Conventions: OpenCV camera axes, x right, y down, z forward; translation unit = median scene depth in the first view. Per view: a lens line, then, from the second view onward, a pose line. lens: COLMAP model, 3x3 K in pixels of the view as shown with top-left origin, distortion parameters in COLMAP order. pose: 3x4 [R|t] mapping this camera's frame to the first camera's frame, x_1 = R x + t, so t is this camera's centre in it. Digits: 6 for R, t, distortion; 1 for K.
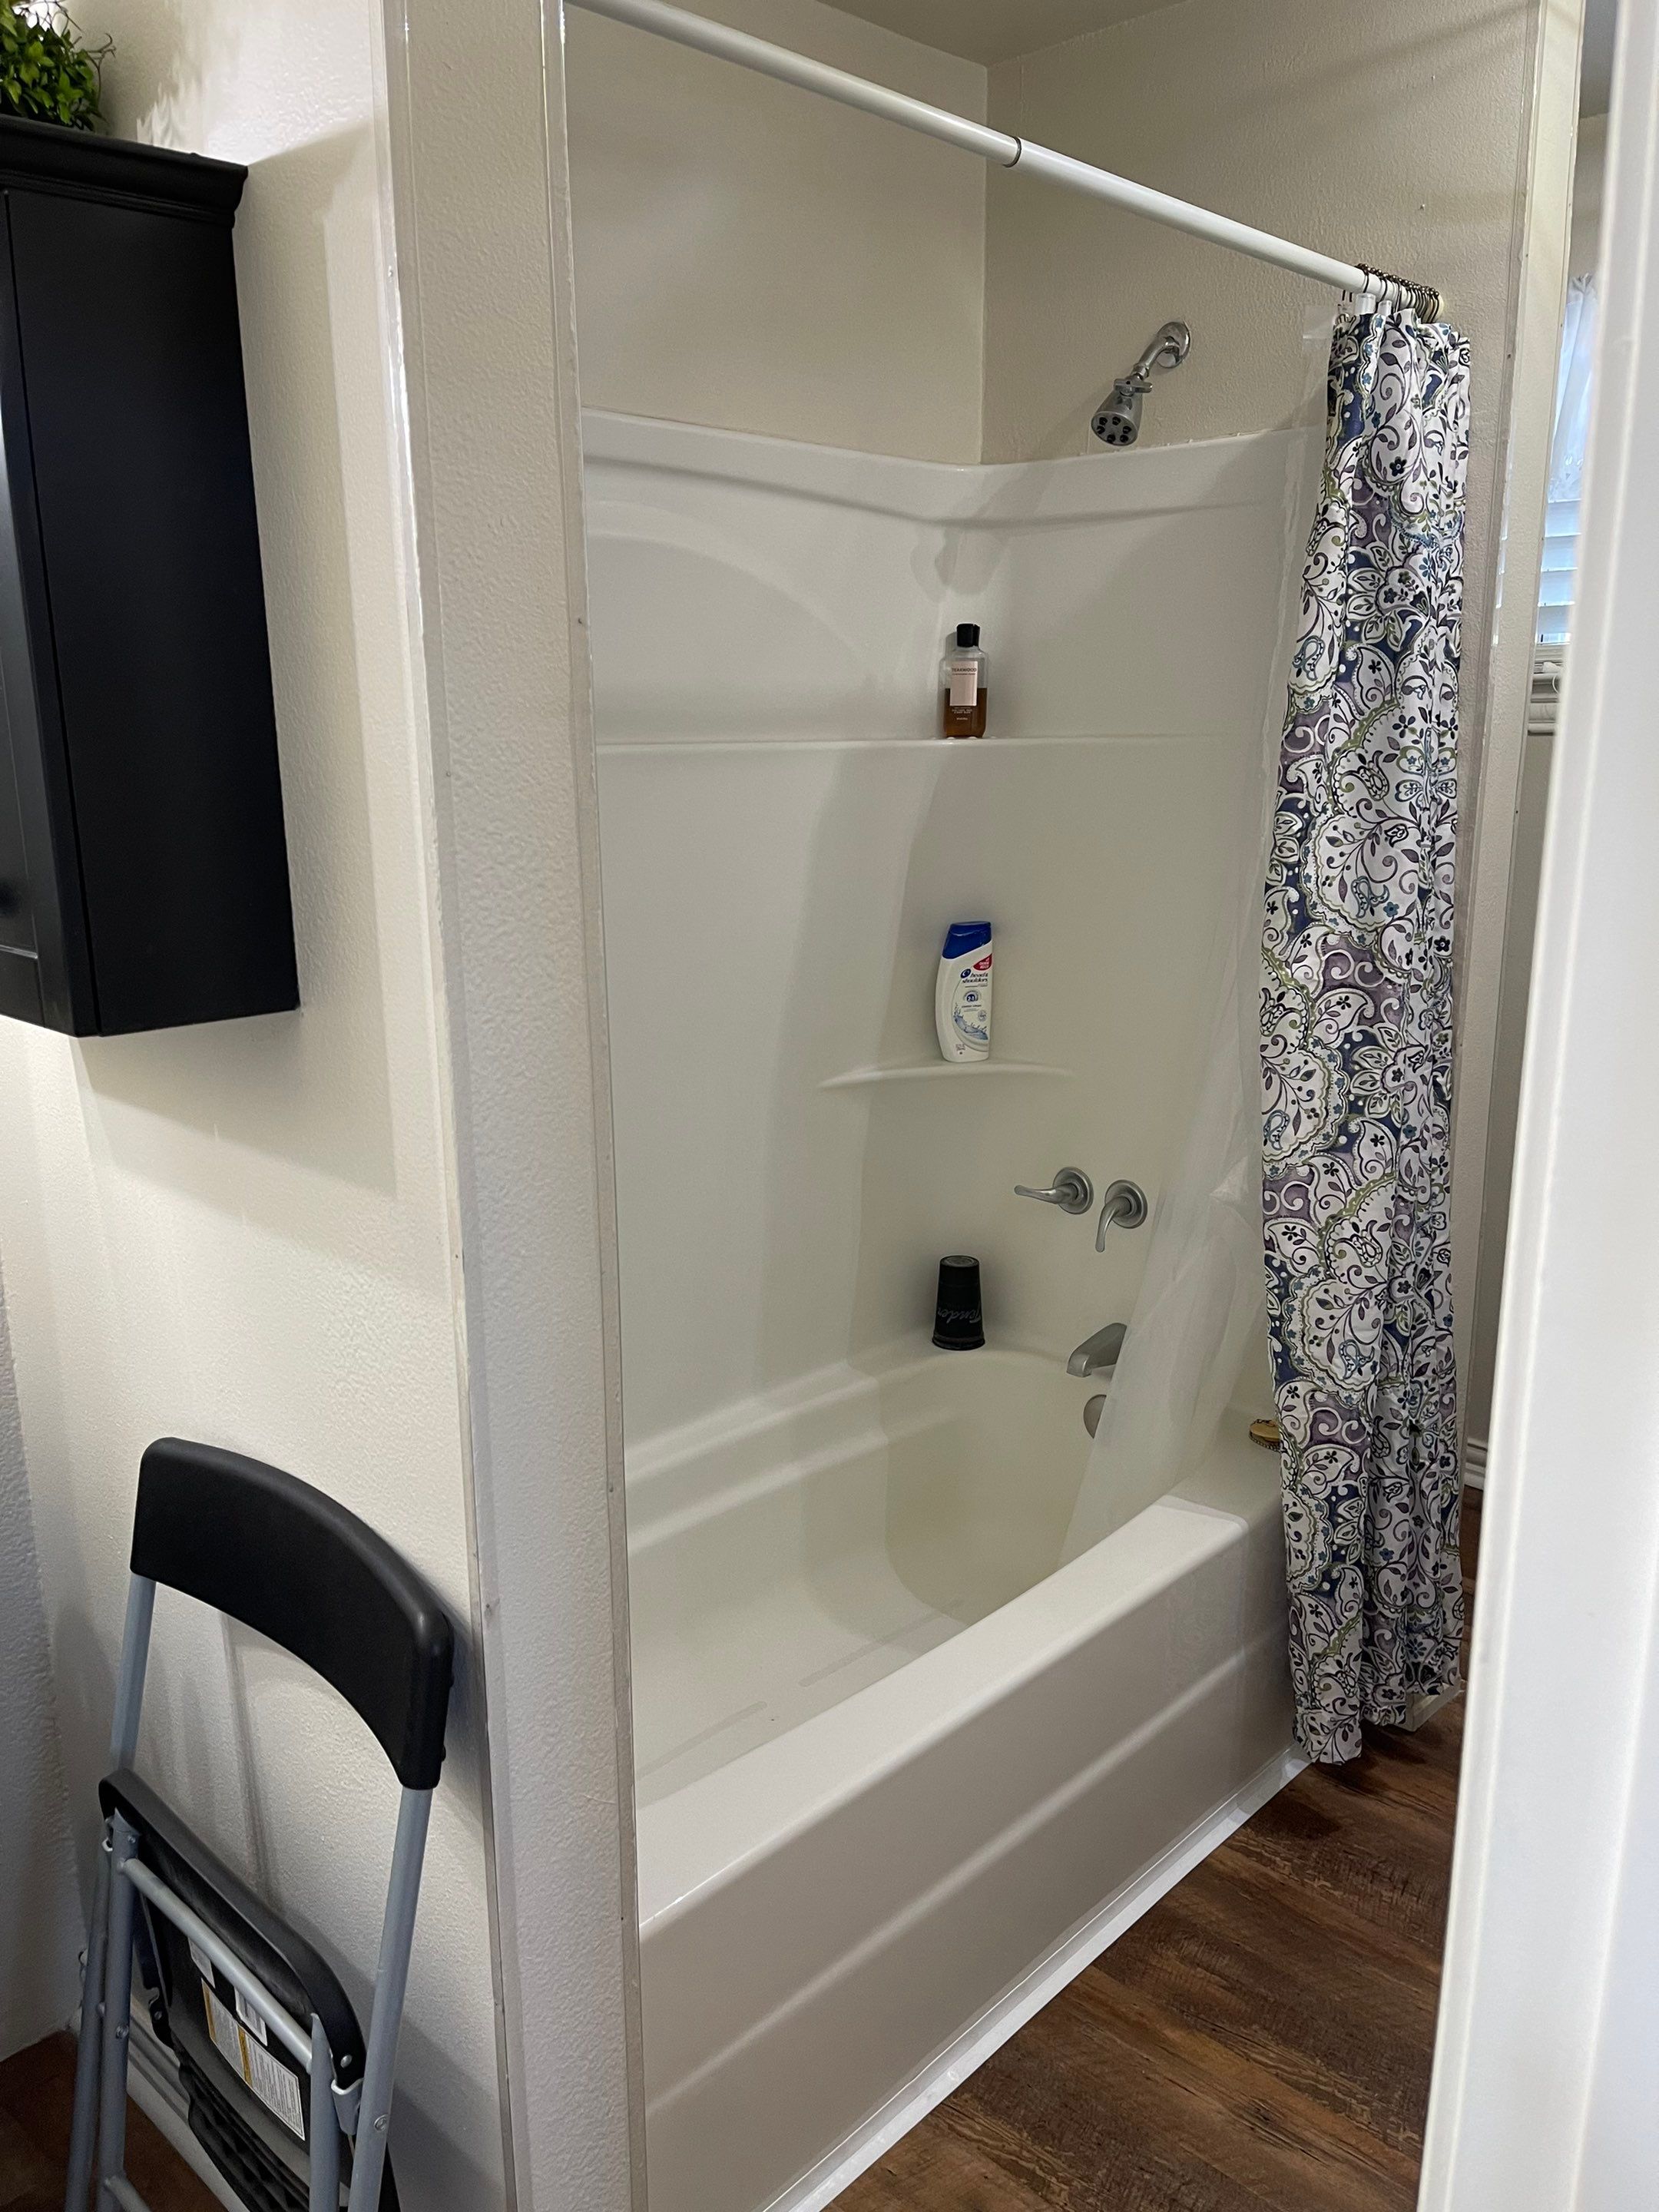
lens RADIAL K [[1650.6, 0, 829.5], [0, 1650.6, 1106.0], [0, 0, 1]] dist [0.042058, -0.053344]
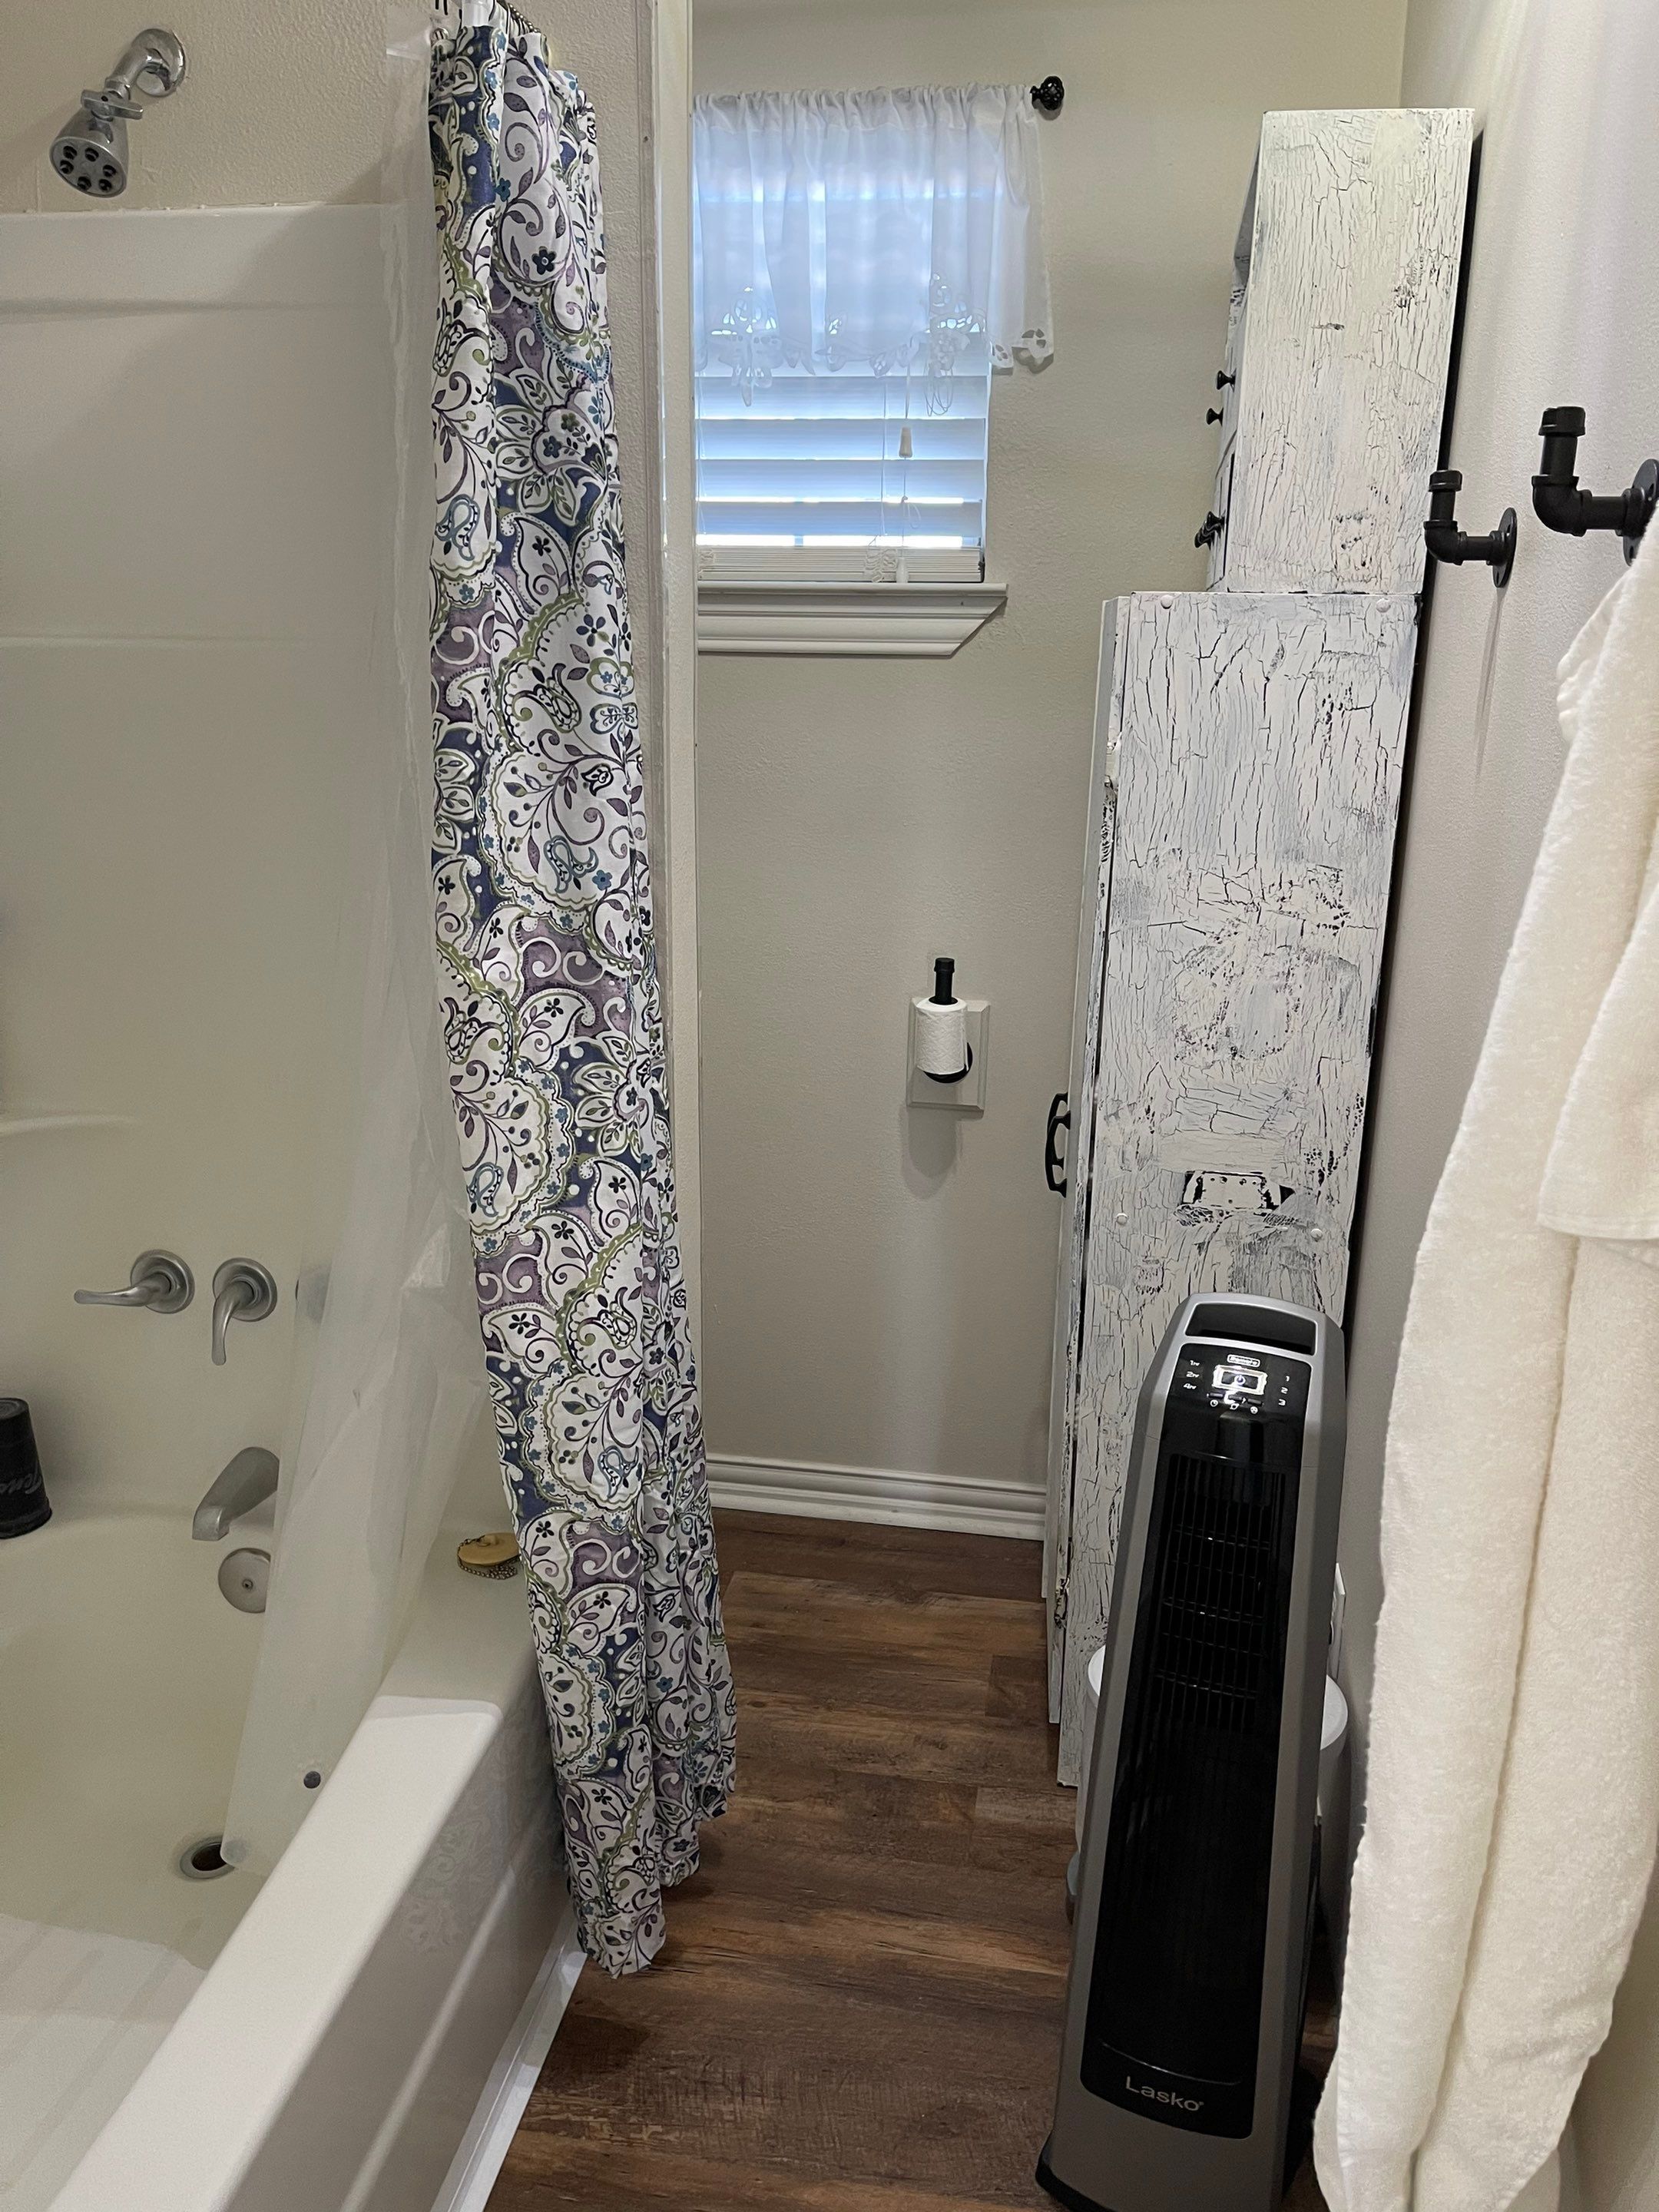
lens RADIAL K [[1646.9, 0, 829.5], [0, 1646.9, 1106.0], [0, 0, 1]] dist [0.059713, -0.080044]
pose [[0.823428, -0.134025, 0.551365, -0.000942], [0.110297, 0.990976, 0.076164, -0.062150], [-0.556598, -0.001902, 0.830780, 0.321234]]
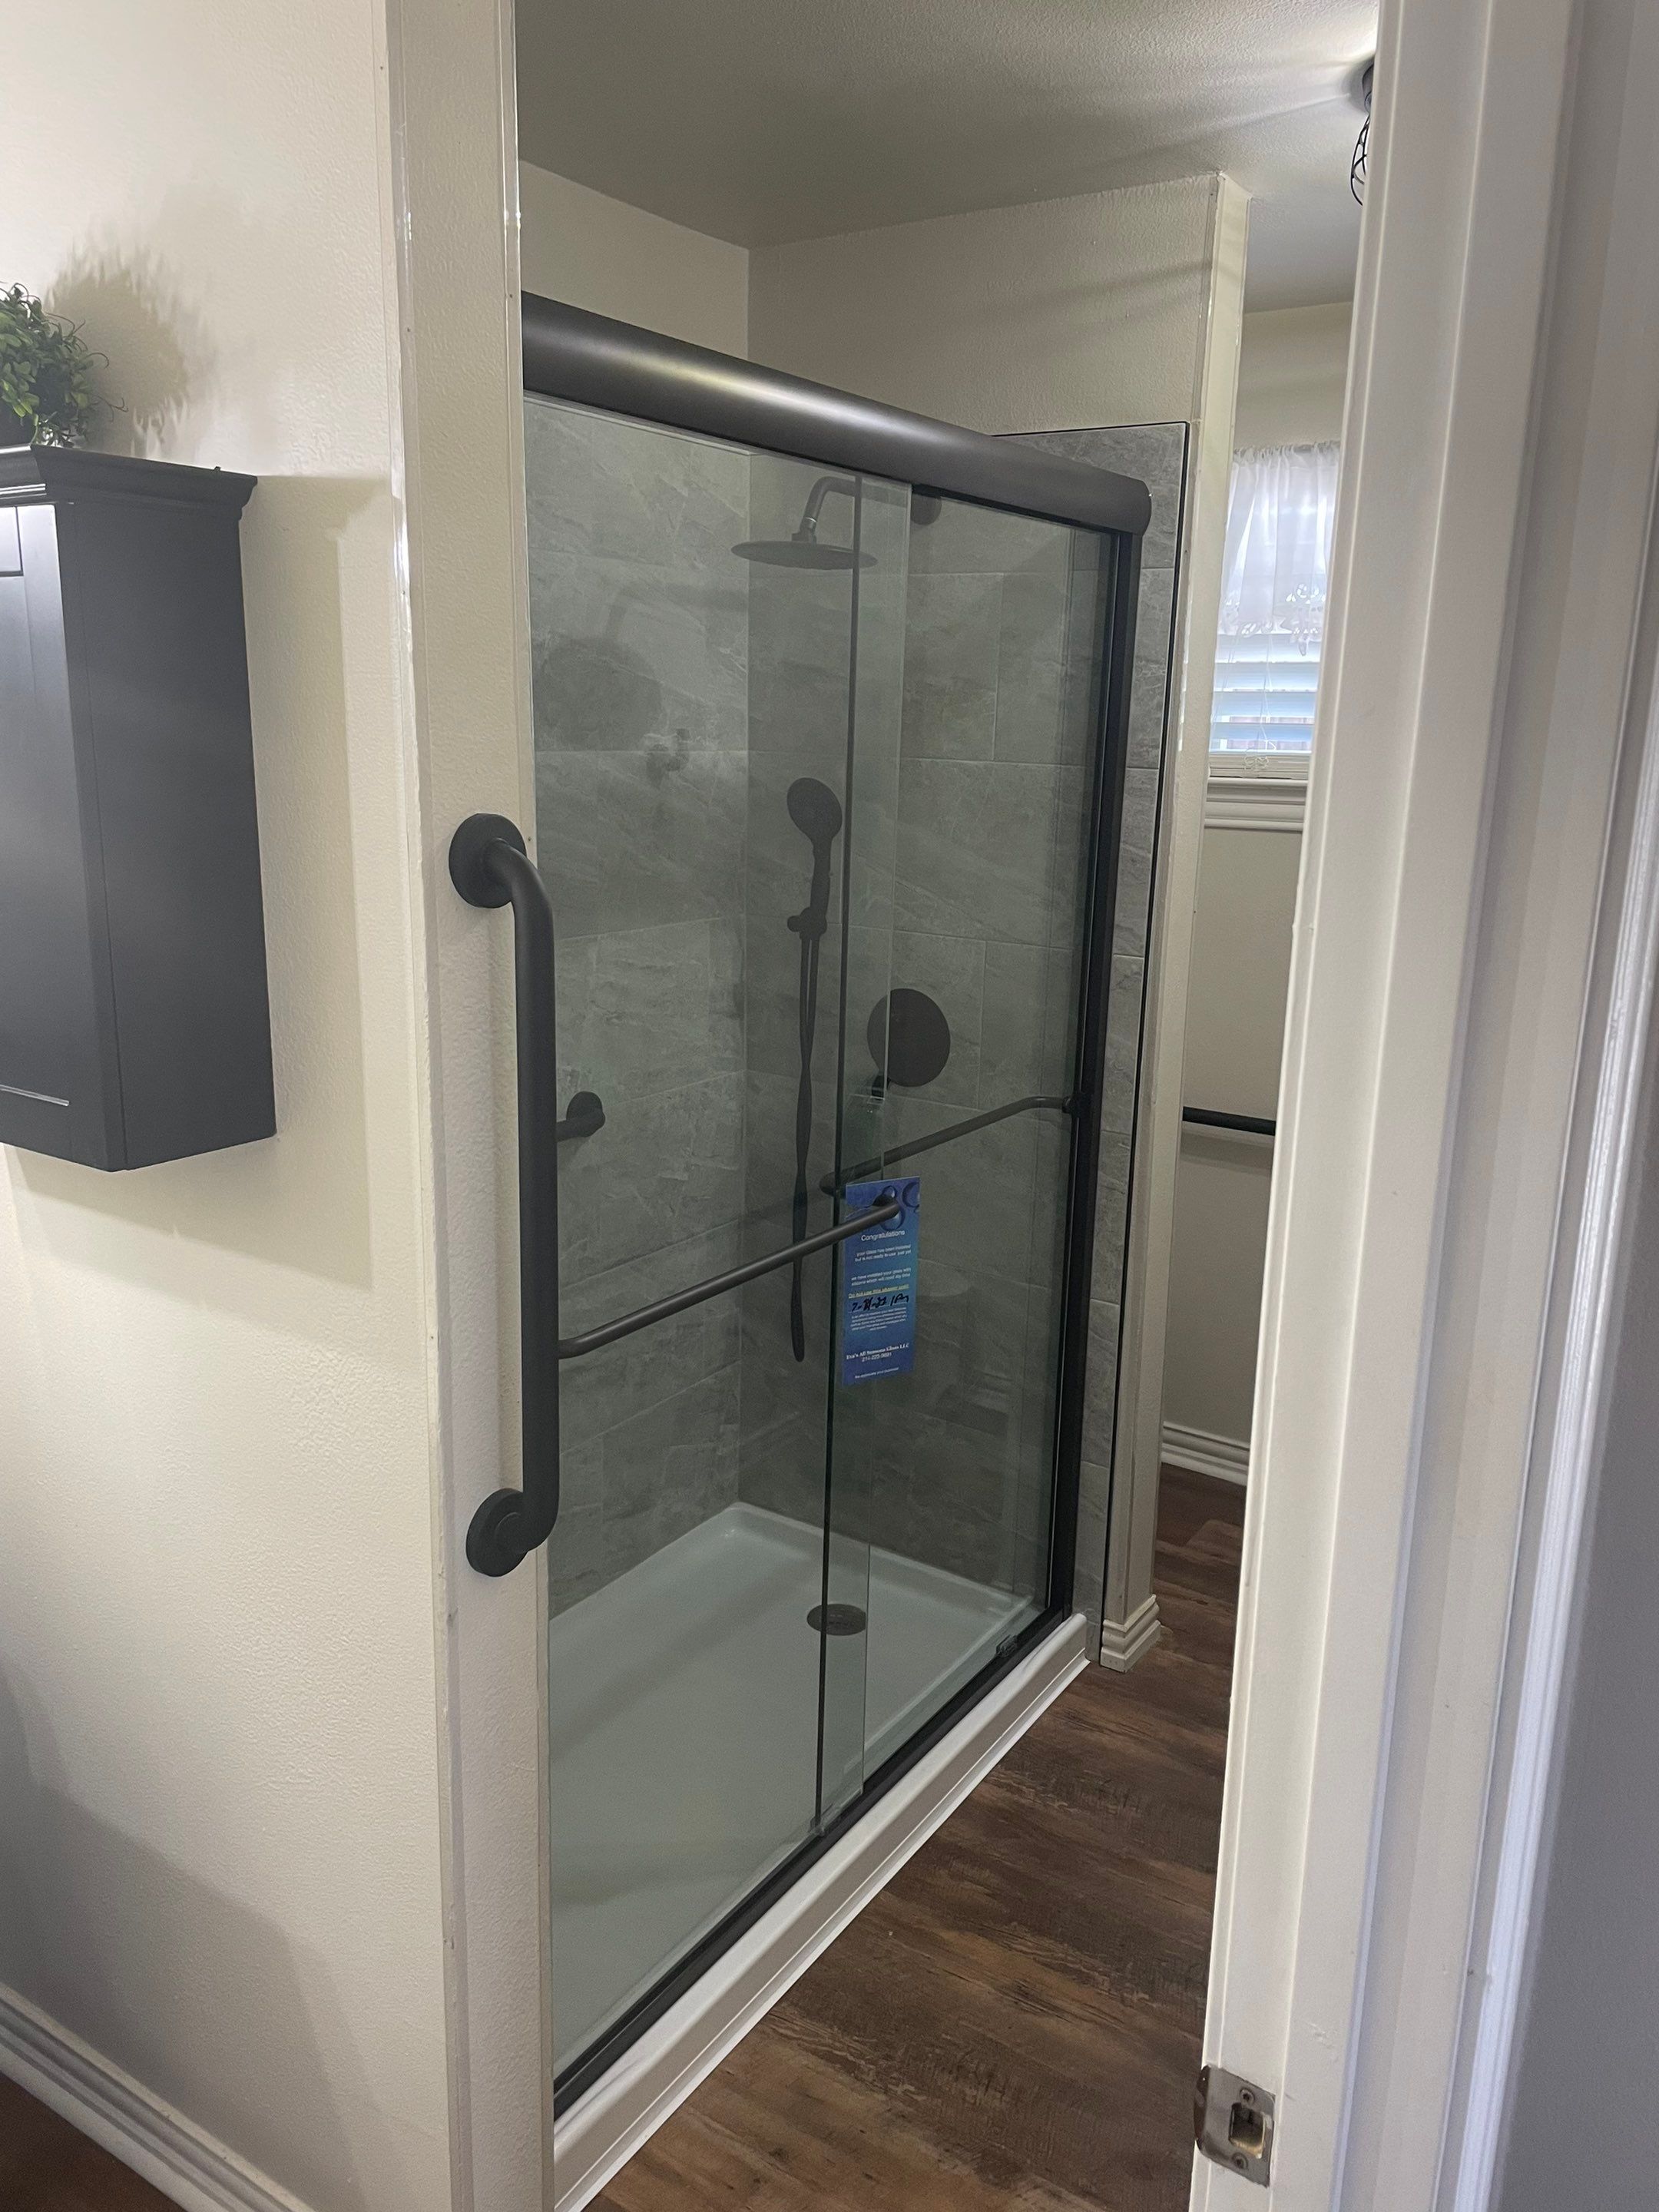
lens RADIAL K [[1677.2, 0, 858.9], [0, 1677.2, 1092.6], [0, 0, 1]] dist [0.066732, -0.083859]
pose [[0.979413, -0.013187, 0.201436, -0.090786], [0.013674, 0.999906, -0.001024, -0.050029], [-0.201403, 0.003757, 0.979501, -0.180009]]
